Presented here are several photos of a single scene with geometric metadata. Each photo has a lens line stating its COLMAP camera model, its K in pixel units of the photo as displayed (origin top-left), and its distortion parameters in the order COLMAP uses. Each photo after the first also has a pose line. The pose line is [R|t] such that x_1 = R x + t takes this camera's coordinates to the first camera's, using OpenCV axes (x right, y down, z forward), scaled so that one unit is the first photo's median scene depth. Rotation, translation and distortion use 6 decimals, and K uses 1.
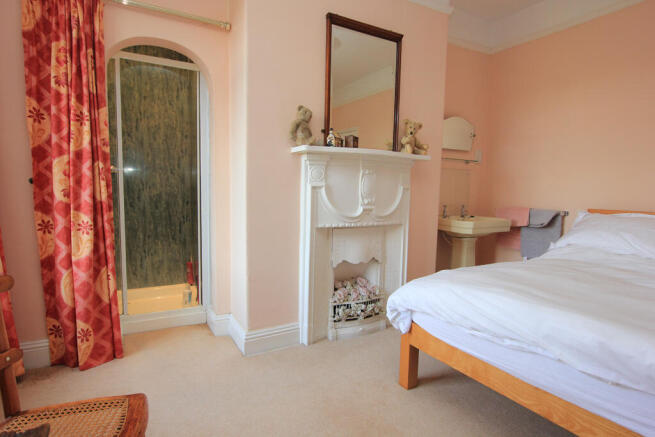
lens RADIAL K [[351.9, 0, 327.4], [0, 351.9, 223.5], [0, 0, 1]] dist [0.000533, 0.001036]
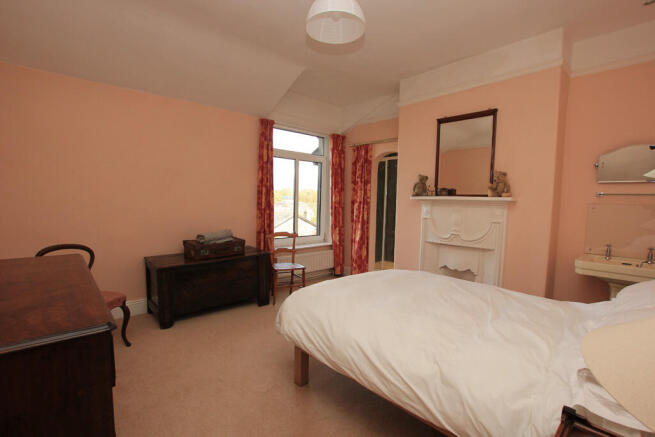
lens RADIAL K [[308.8, 0, 327.2], [0, 308.8, 218.9], [0, 0, 1]] dist [-0.000218, 0.000006]
pose [[0.252813, 0.052233, -0.966104, 1.537341], [-0.103042, 0.994316, 0.026793, -0.105562], [0.962012, 0.092776, 0.256759, 0.146163]]
